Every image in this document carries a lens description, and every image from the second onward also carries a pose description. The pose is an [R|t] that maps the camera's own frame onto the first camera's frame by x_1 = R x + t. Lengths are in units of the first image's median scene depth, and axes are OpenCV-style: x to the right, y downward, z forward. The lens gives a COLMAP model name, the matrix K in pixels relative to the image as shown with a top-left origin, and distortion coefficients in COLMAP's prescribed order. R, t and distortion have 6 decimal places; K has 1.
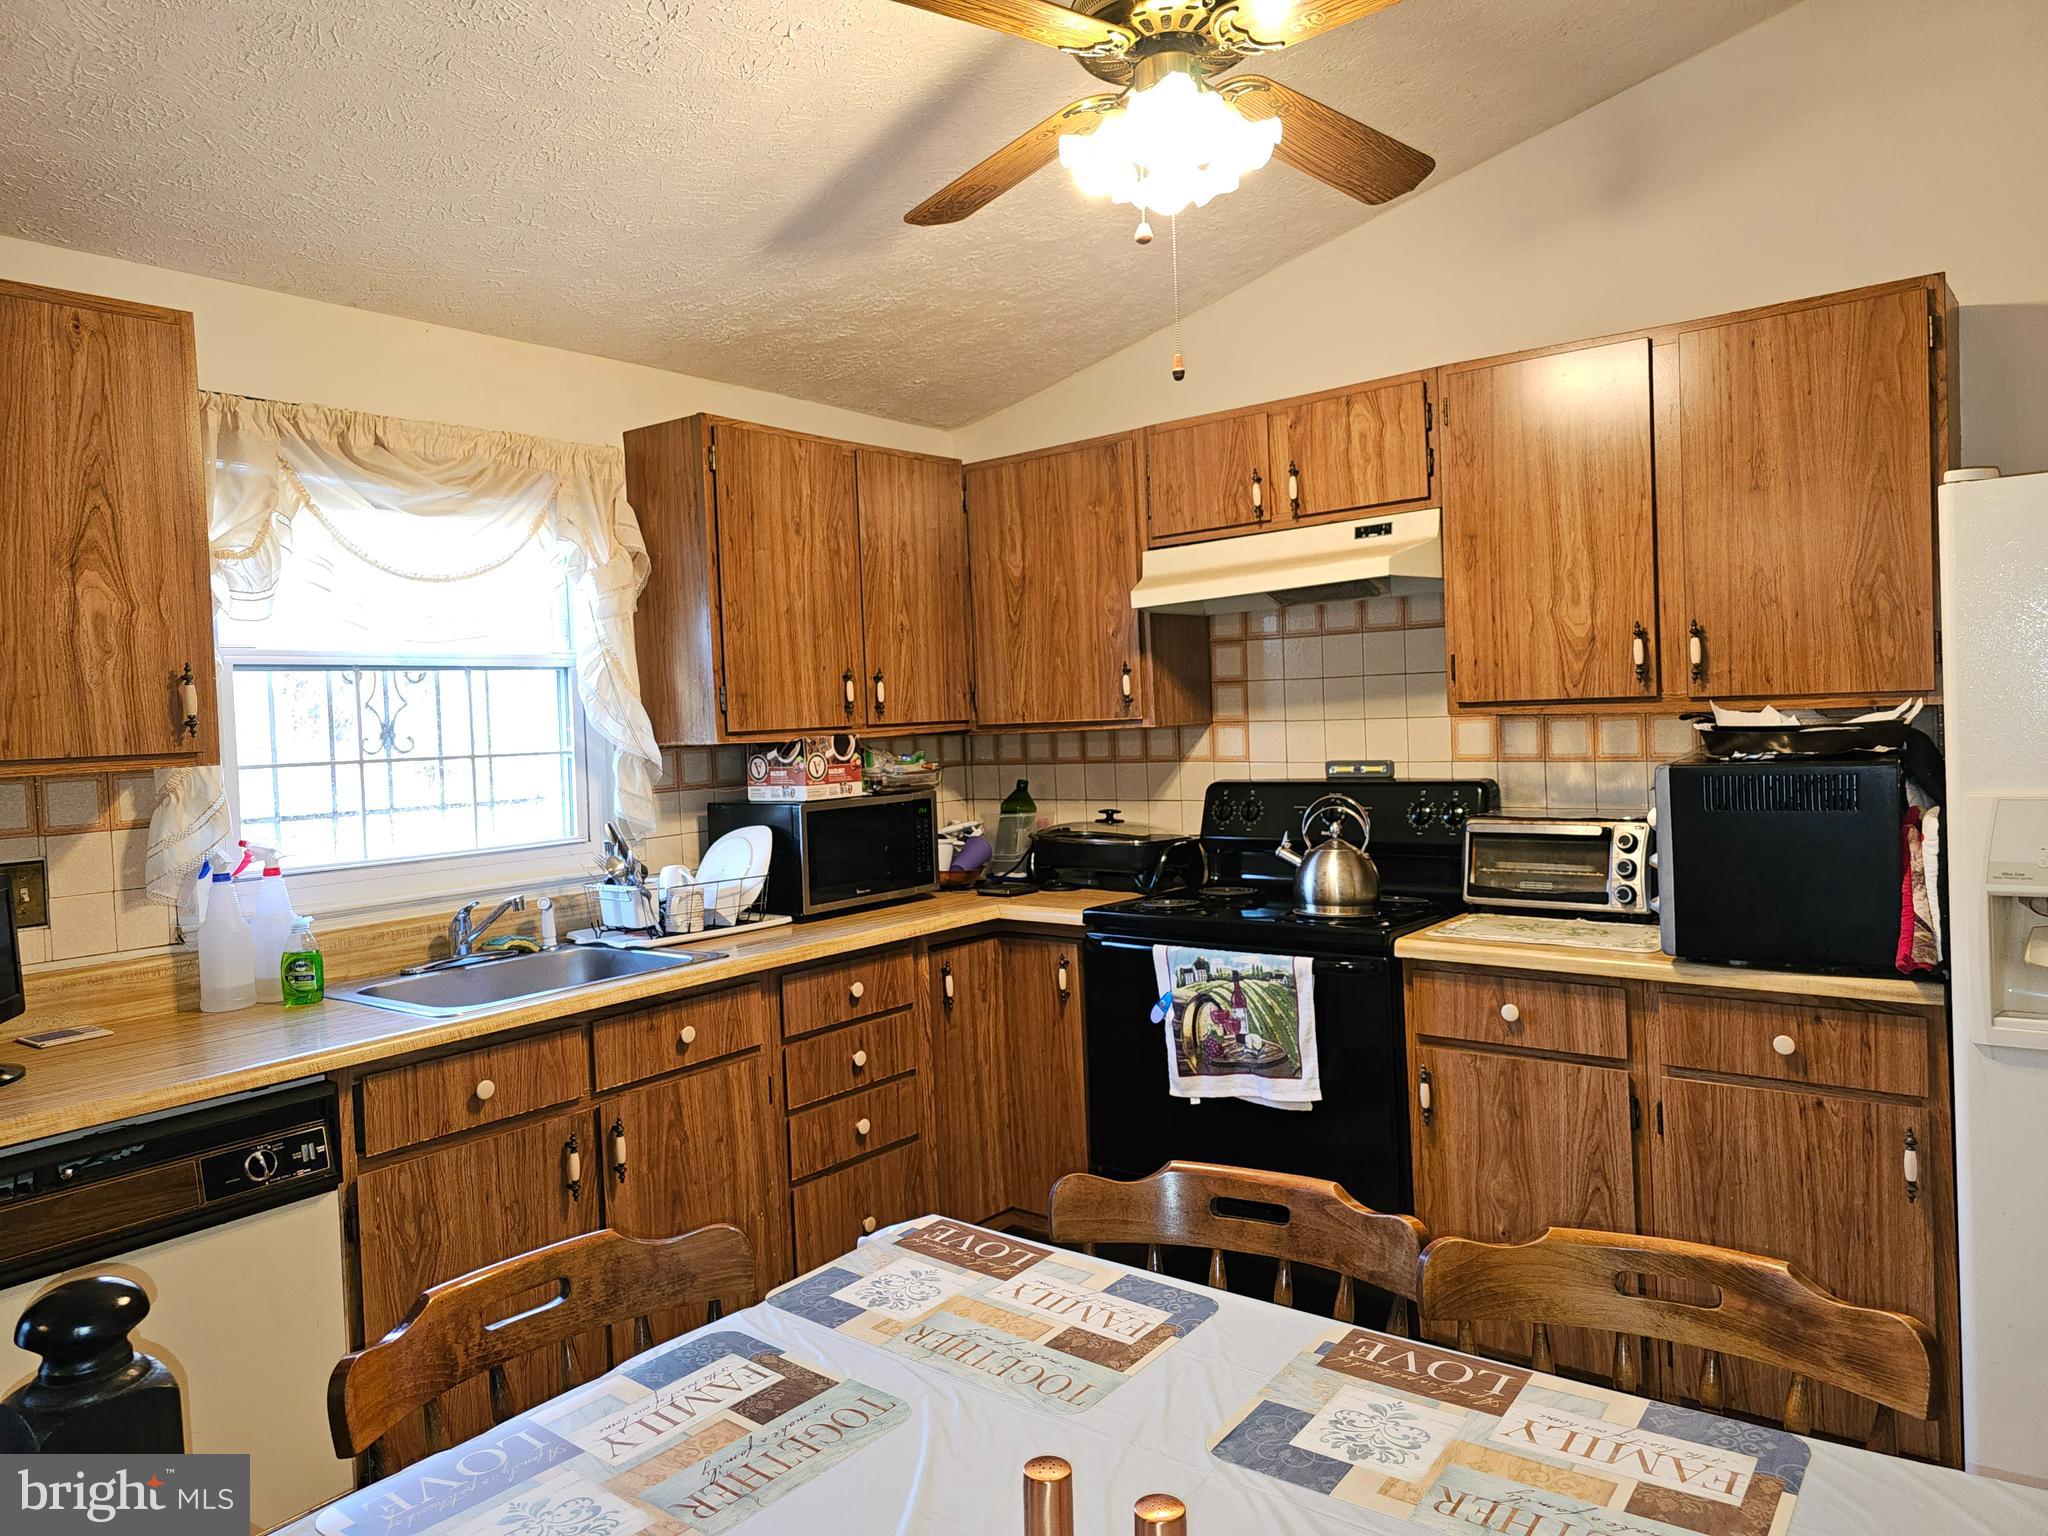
lens RADIAL K [[1383.0, 0, 1007.8], [0, 1383.0, 750.9], [0, 0, 1]] dist [0.058171, -0.030900]
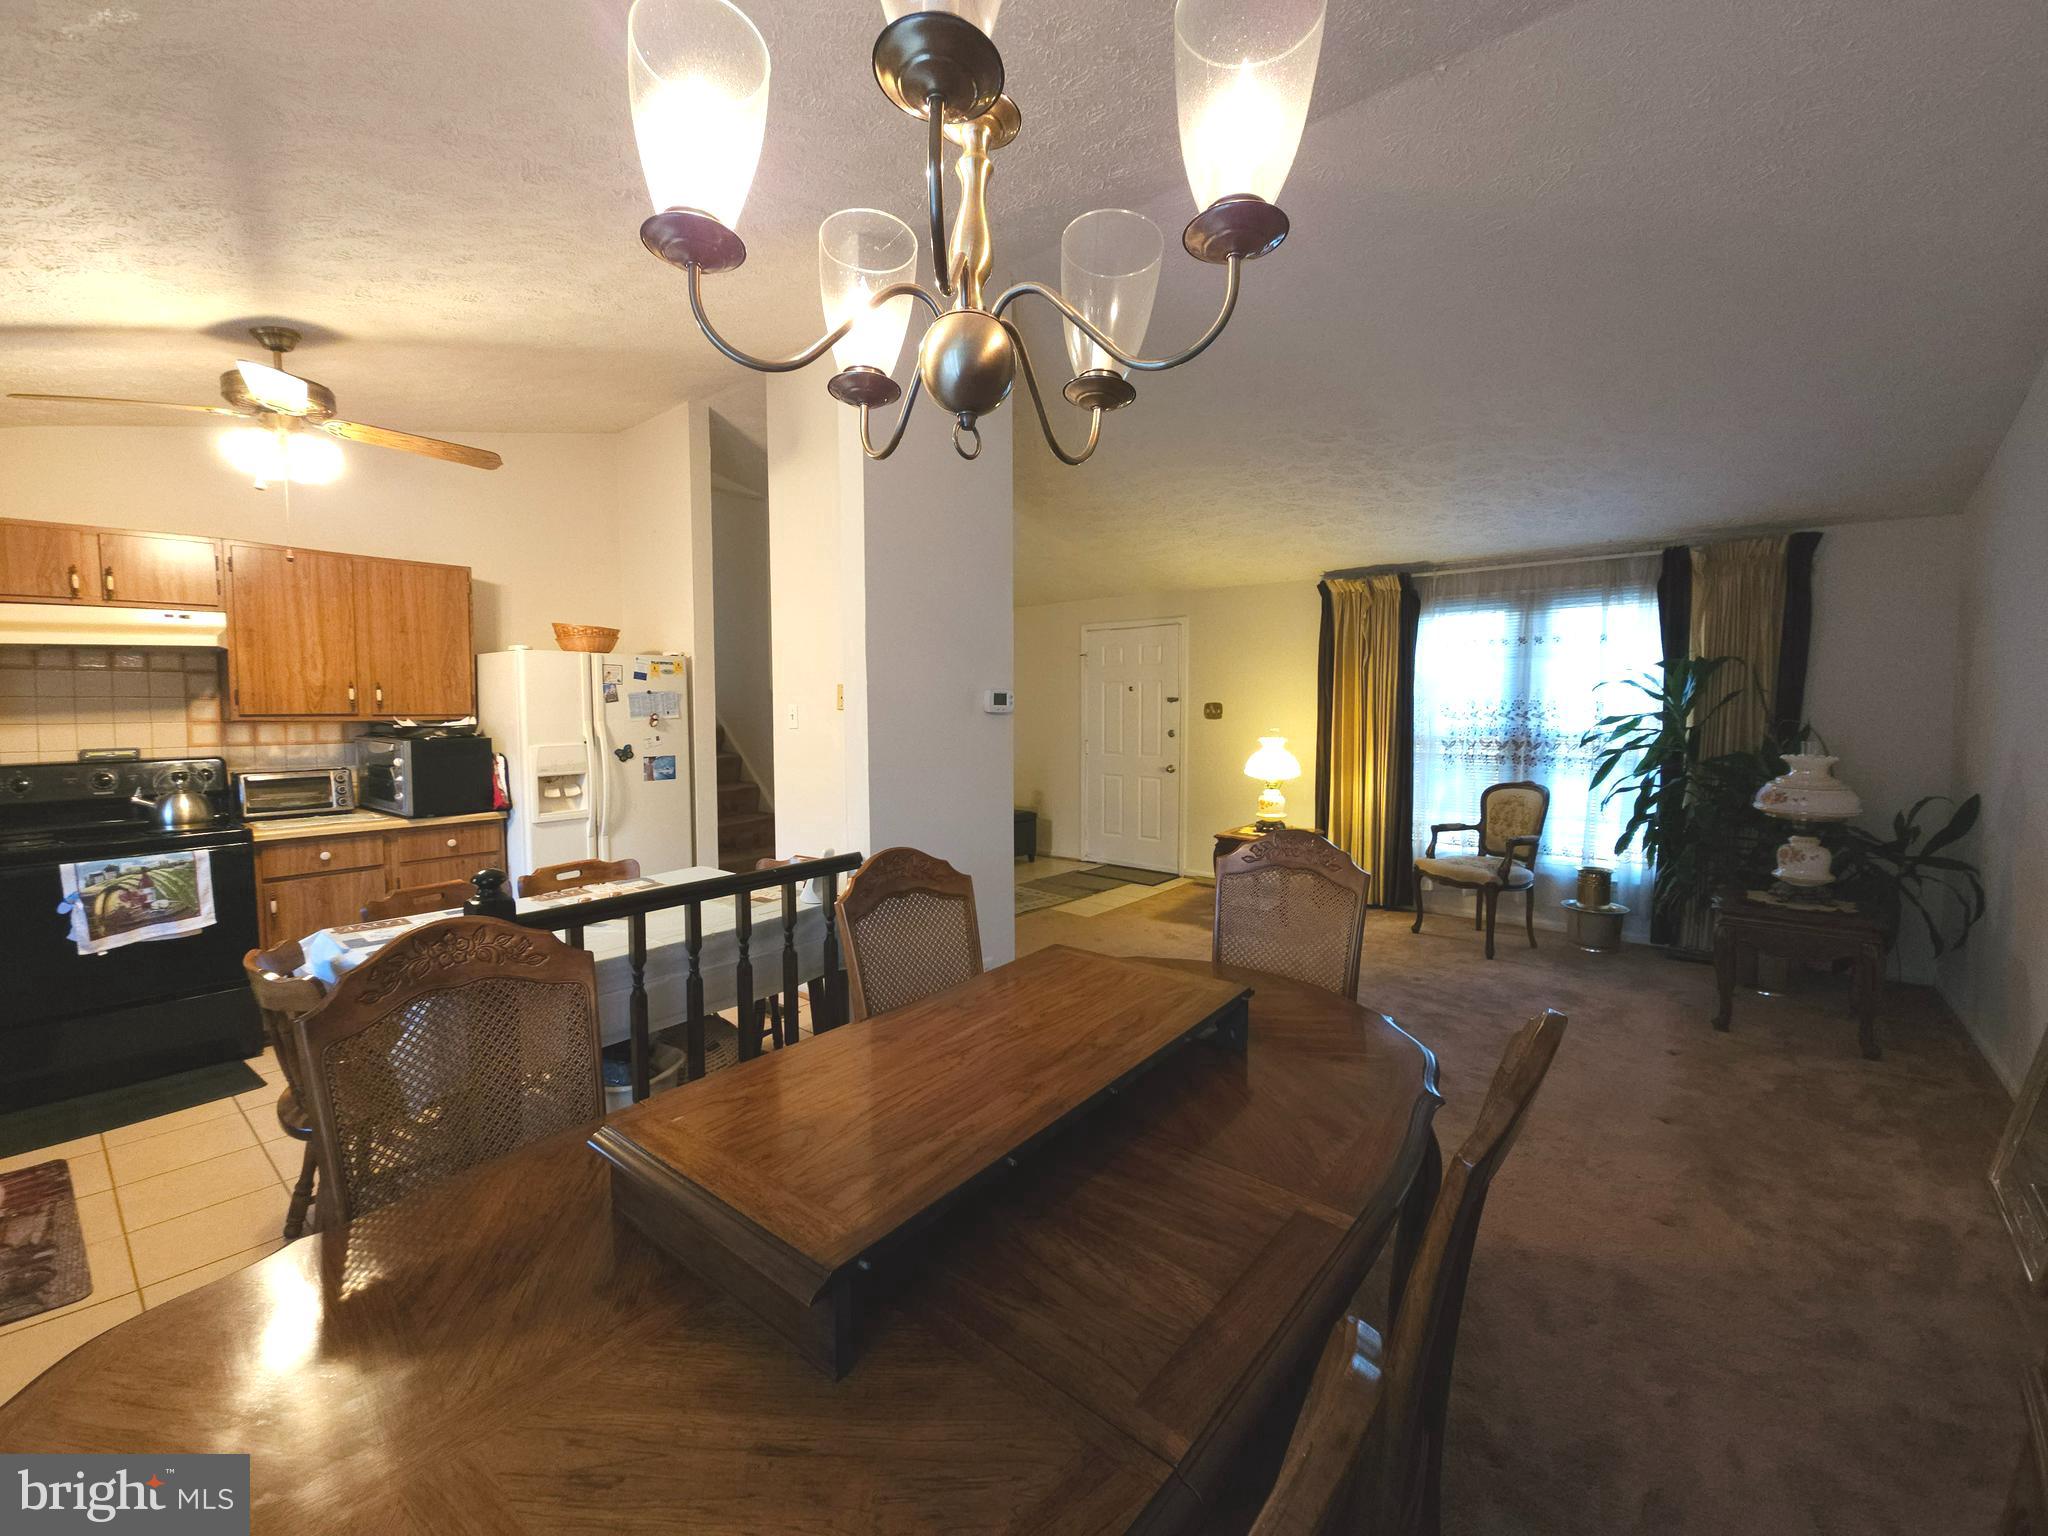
lens RADIAL K [[835.1, 0, 1024.1], [0, 835.1, 751.2], [0, 0, 1]] dist [-0.007420, -0.001388]
pose [[0.016561, -0.016846, 0.999721, -0.827940], [0.029900, 0.999419, 0.016346, 0.030782], [-0.999416, 0.029621, 0.017055, -0.111779]]
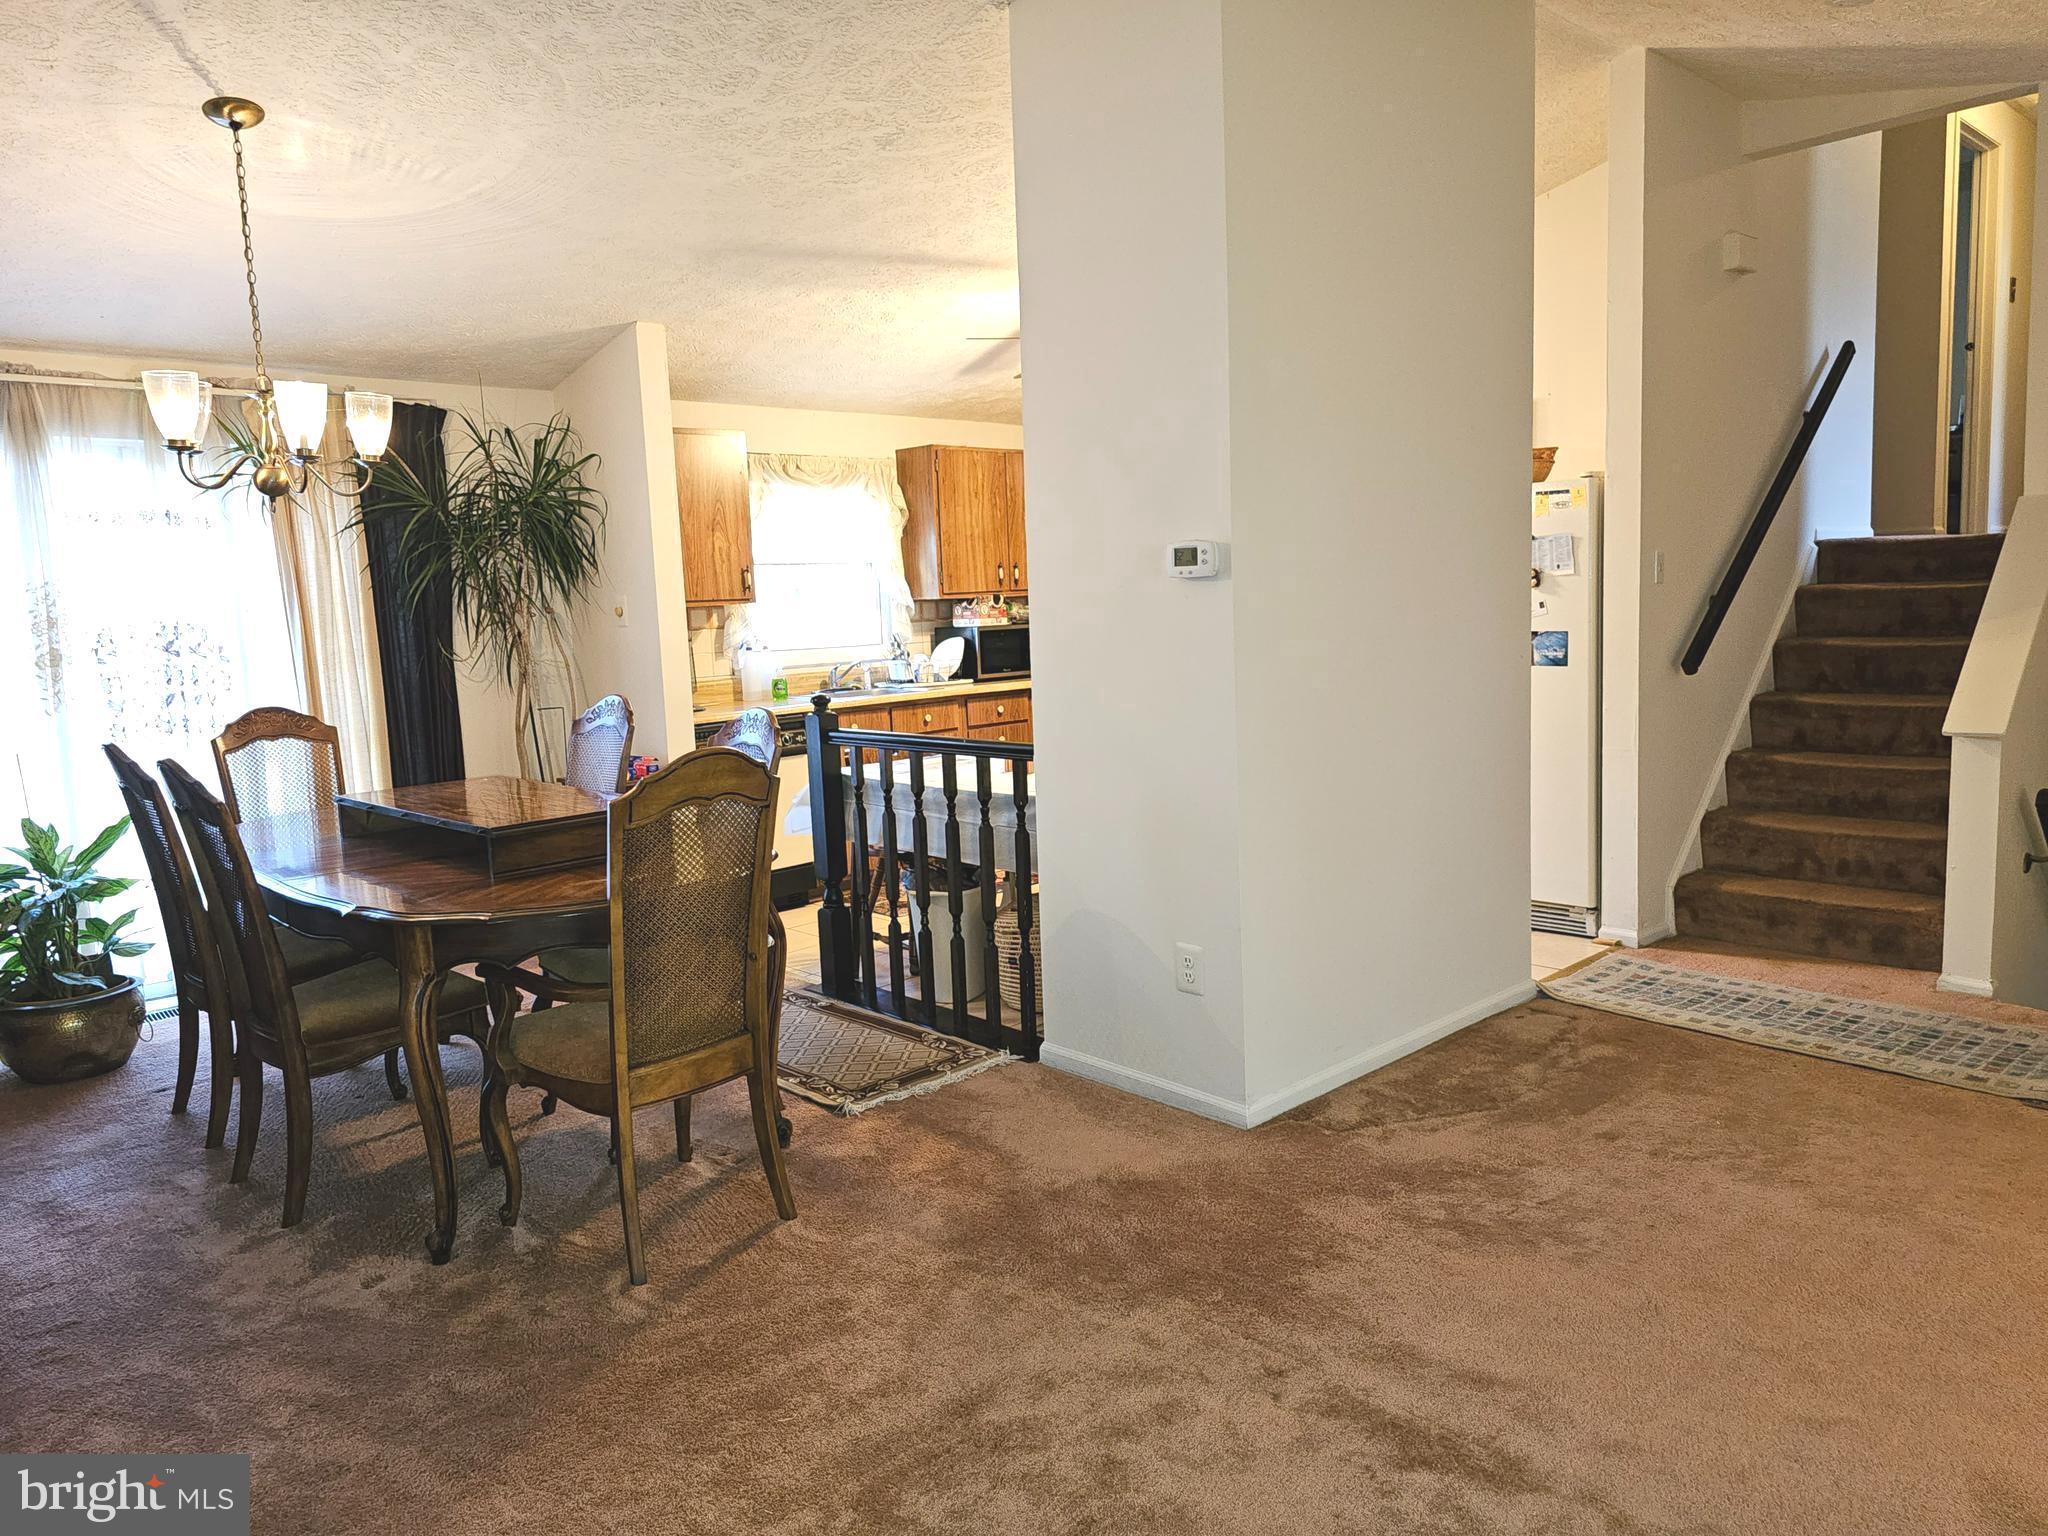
lens RADIAL K [[1383.0, 0, 1028.6], [0, 1383.0, 782.2], [0, 0, 1]] dist [0.058171, -0.030900]
pose [[0.989771, 0.019656, -0.141305, 0.257215], [-0.003789, 0.993735, 0.111694, 0.040286], [0.142615, -0.110016, 0.983645, -1.219642]]
